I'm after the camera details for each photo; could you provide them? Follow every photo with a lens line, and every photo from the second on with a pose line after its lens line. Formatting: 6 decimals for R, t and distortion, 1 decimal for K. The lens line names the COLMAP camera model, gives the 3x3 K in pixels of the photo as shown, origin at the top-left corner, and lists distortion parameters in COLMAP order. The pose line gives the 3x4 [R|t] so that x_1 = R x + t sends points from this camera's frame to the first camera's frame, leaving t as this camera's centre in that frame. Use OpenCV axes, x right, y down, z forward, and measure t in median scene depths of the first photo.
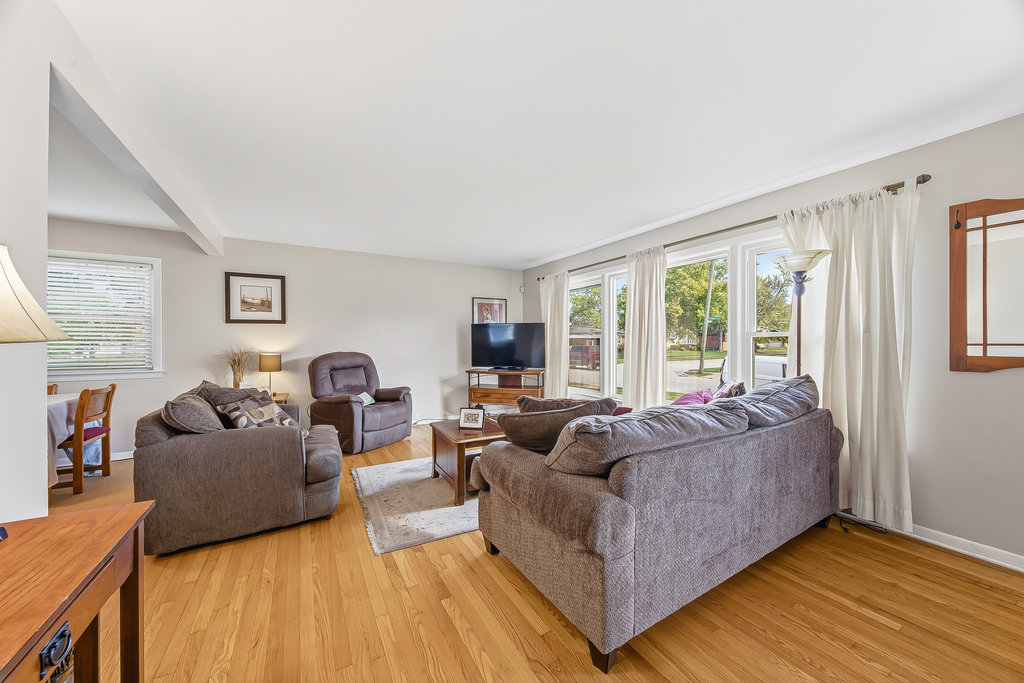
lens RADIAL K [[367.7, 0, 514.6], [0, 367.7, 337.5], [0, 0, 1]] dist [-0.001401, -0.000370]
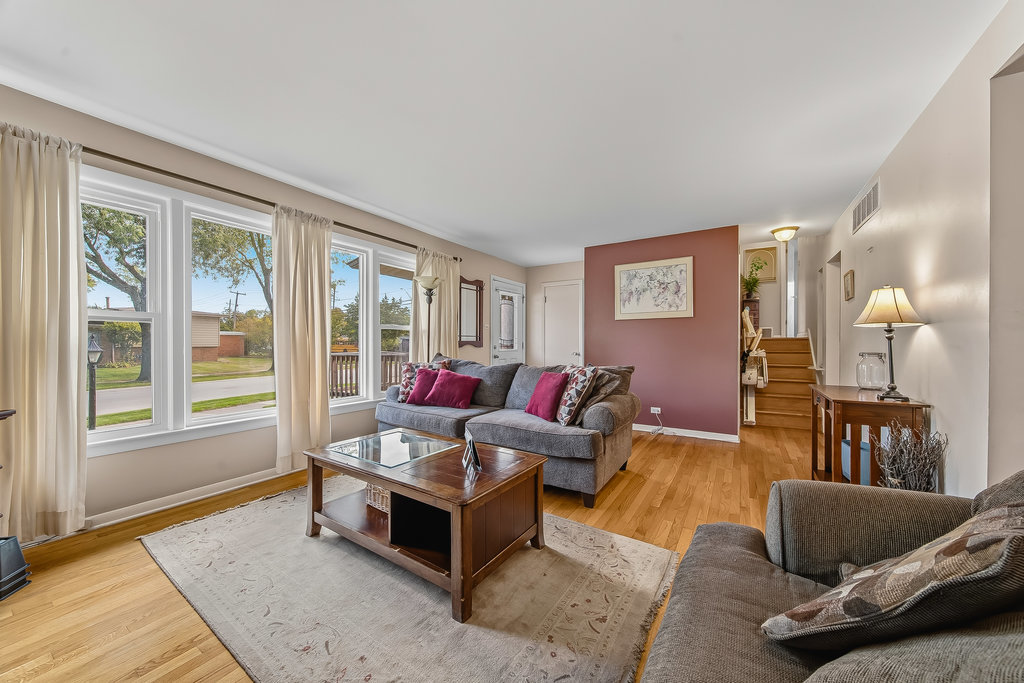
lens RADIAL K [[367.7, 0, 514.6], [0, 367.7, 337.5], [0, 0, 1]] dist [-0.001401, -0.000370]
pose [[-0.471536, 0.000096, 0.881847, -0.732485], [-0.017823, 0.999795, -0.009639, 0.034966], [-0.881667, -0.020262, -0.471437, 1.321319]]
